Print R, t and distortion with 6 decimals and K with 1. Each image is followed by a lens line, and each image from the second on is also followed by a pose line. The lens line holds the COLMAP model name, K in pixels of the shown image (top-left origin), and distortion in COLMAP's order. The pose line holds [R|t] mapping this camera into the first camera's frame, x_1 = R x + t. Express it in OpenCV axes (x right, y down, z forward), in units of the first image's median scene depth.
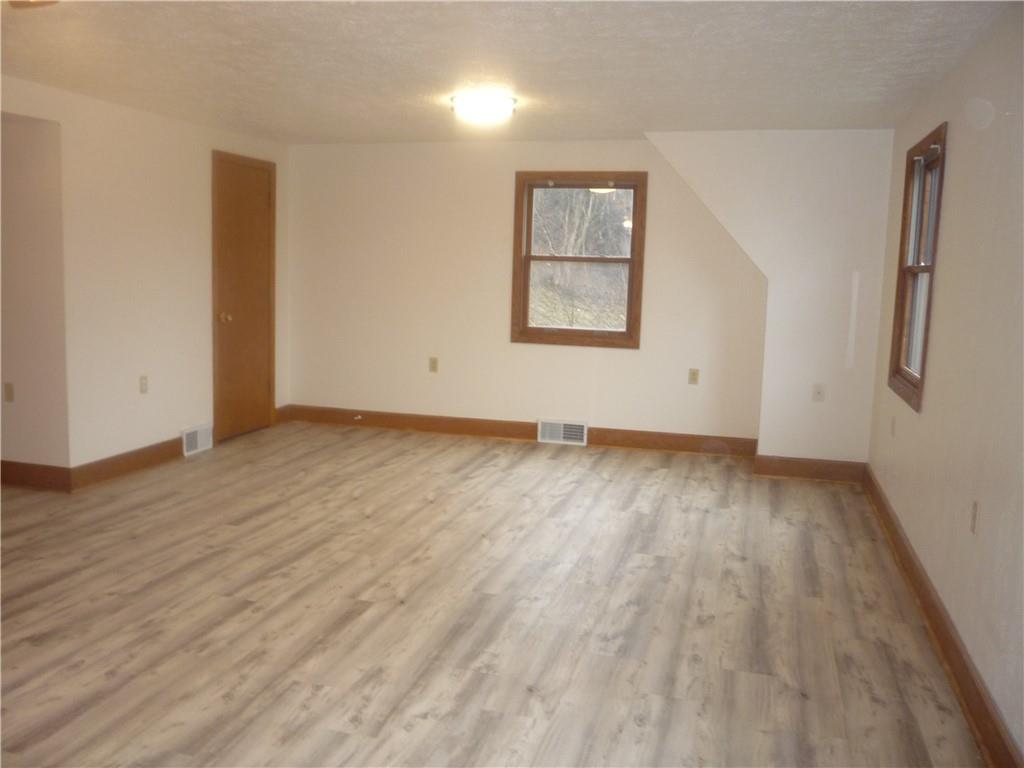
lens RADIAL K [[893.4, 0, 512.0], [0, 893.4, 384.0], [0, 0, 1]] dist [-0.001257, 0.012004]
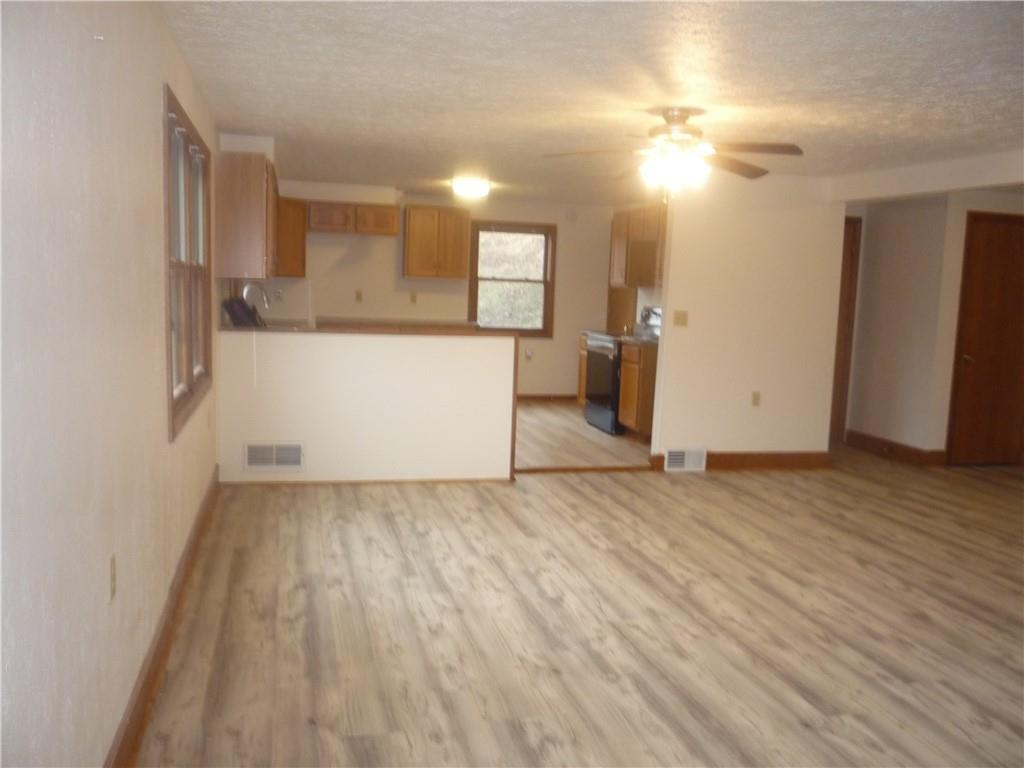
lens RADIAL K [[893.4, 0, 512.0], [0, 893.4, 384.0], [0, 0, 1]] dist [-0.001257, 0.012004]
pose [[-0.864890, -0.016065, -0.501704, 0.611049], [-0.135569, 0.969821, 0.202654, -0.210860], [0.483307, 0.243289, -0.840967, 1.772142]]
